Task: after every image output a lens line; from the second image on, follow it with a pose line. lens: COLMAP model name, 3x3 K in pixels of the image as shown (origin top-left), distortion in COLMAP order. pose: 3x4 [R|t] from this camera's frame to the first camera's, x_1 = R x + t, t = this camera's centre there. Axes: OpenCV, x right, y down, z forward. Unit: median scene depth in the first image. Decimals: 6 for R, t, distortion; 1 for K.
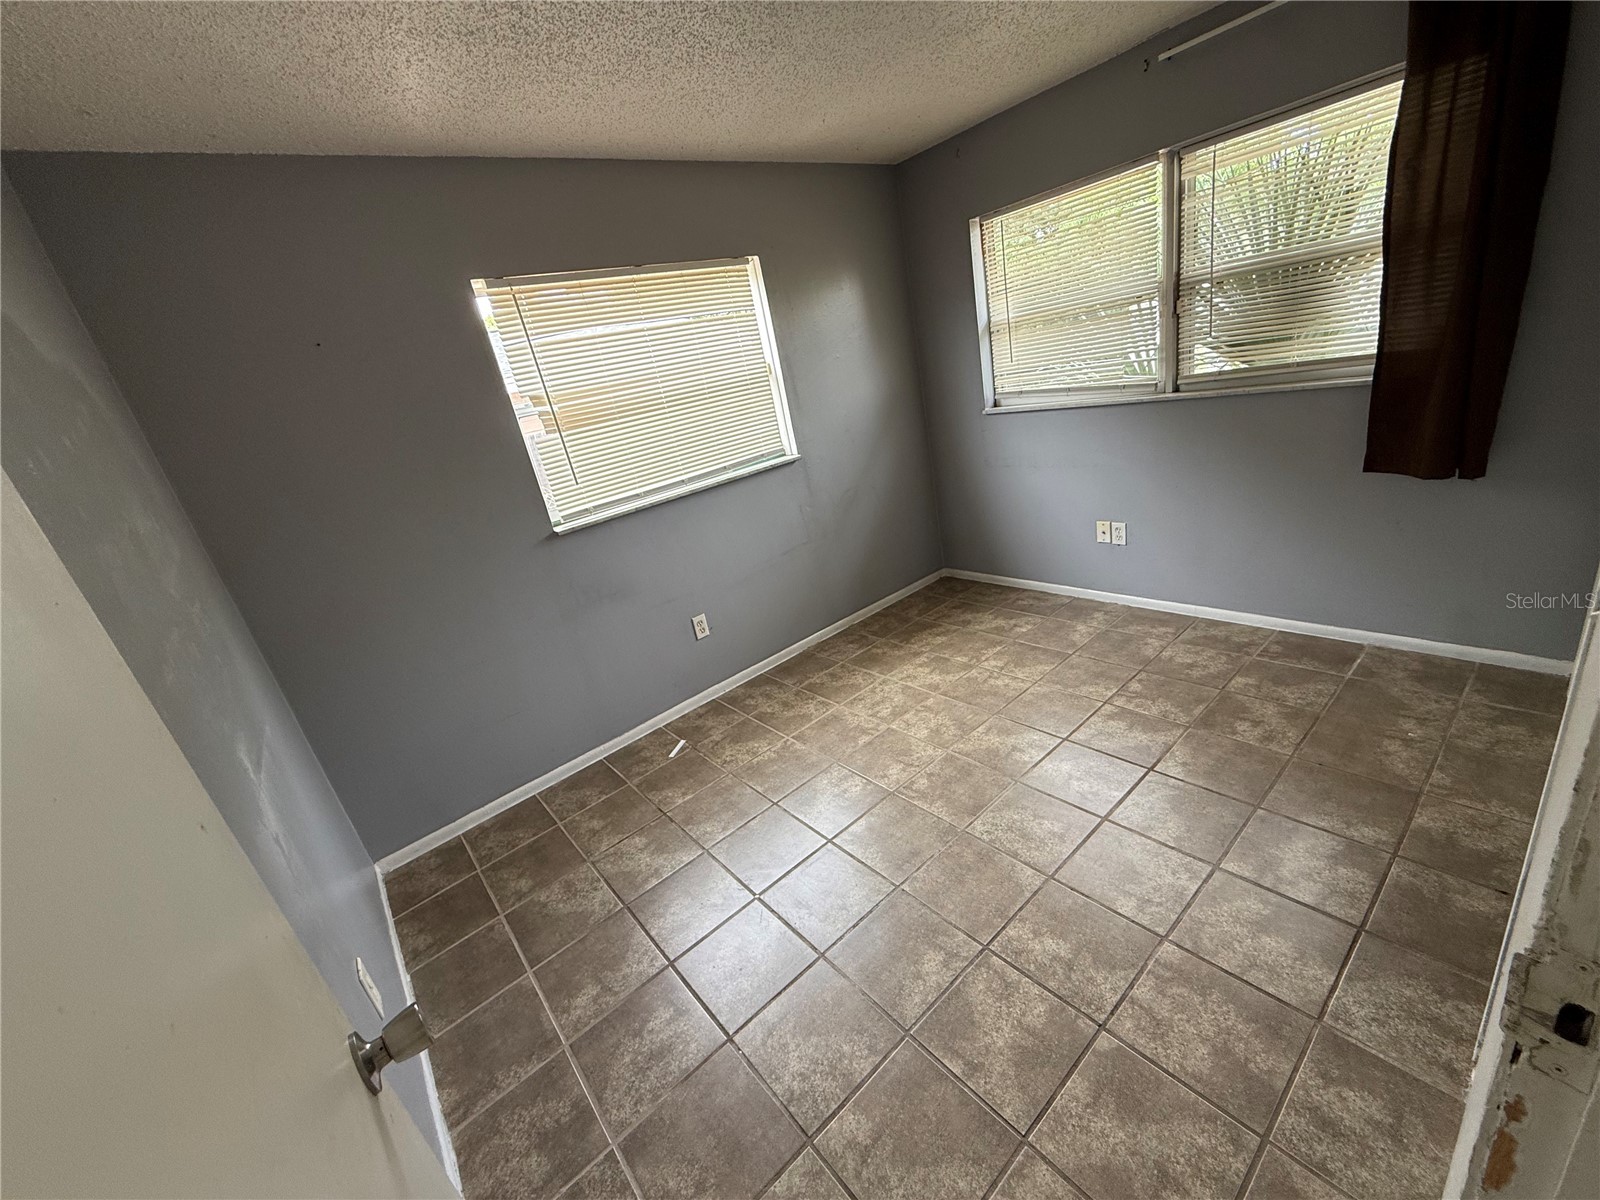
lens RADIAL K [[638.0, 0, 800.2], [0, 638.0, 587.0], [0, 0, 1]] dist [0.001130, 0.000385]
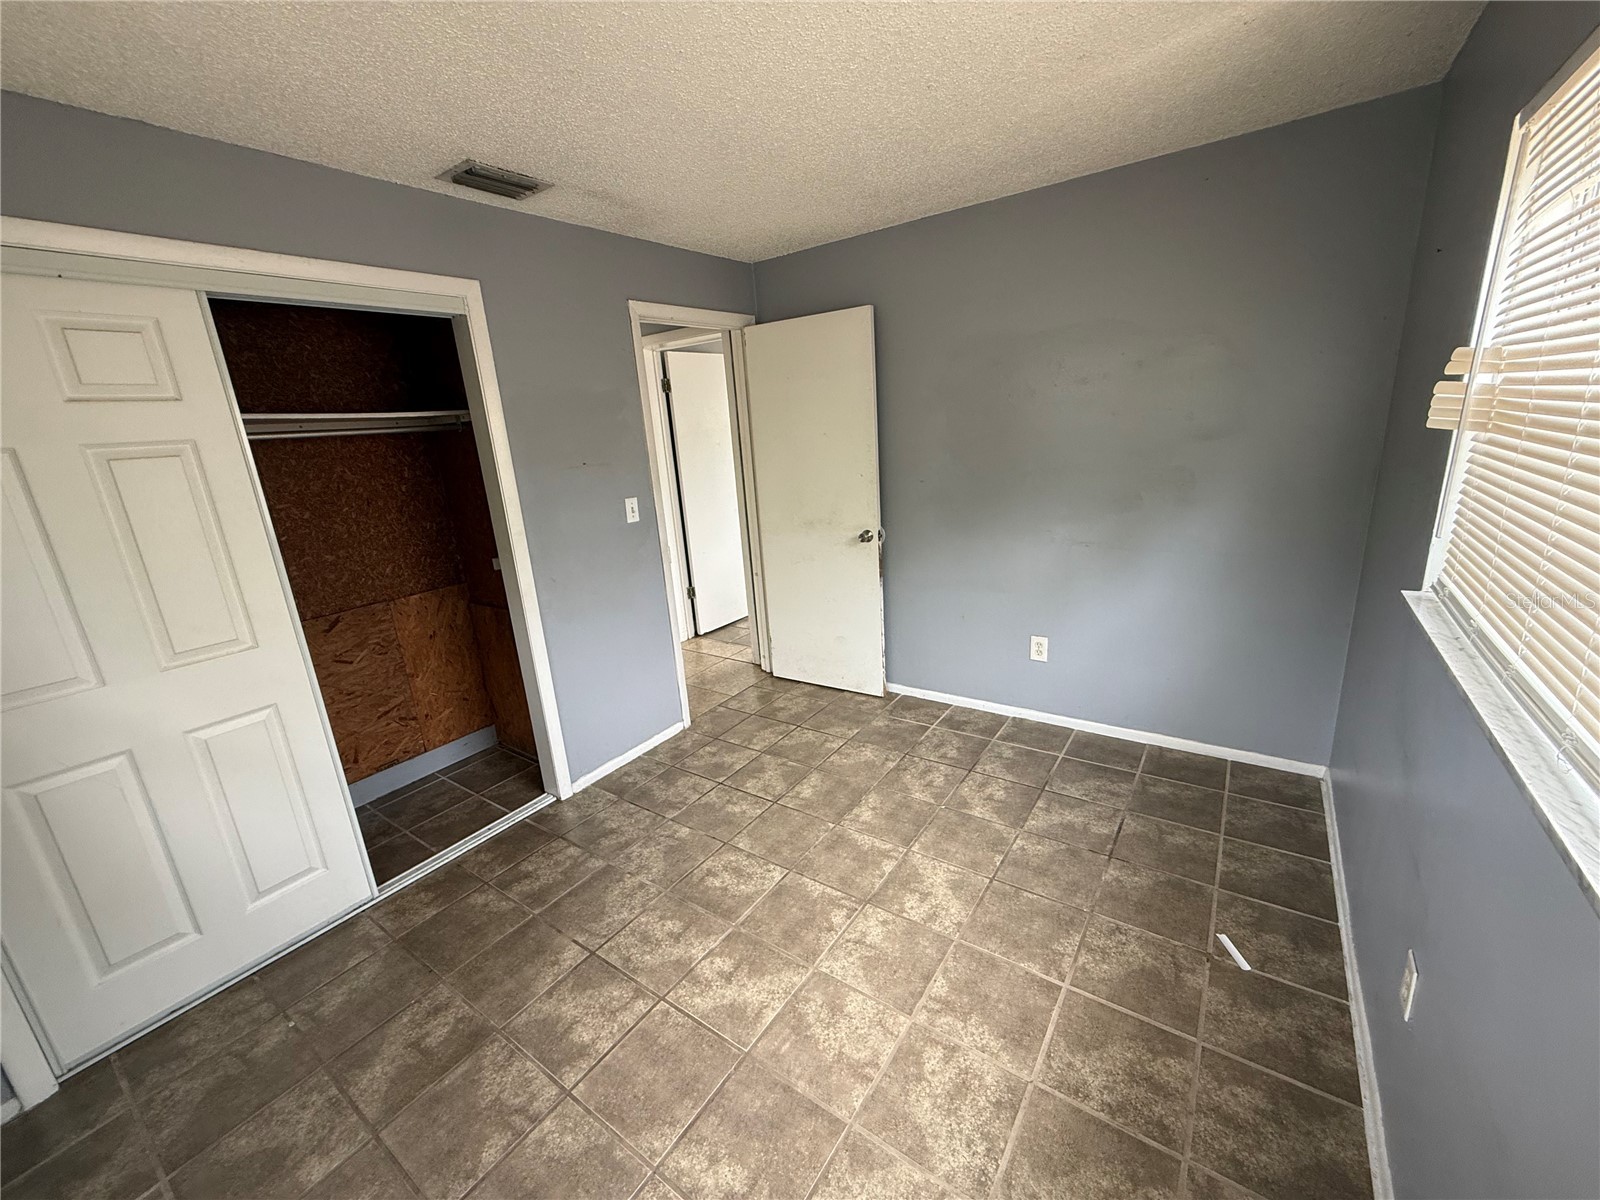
lens RADIAL K [[638.0, 0, 798.9], [0, 638.0, 601.9], [0, 0, 1]] dist [0.001130, 0.000385]
pose [[-0.930592, 0.318402, -0.180608, 0.250138], [0.149924, 0.781623, 0.605465, -0.548259], [0.333948, 0.536363, -0.775108, 1.369882]]
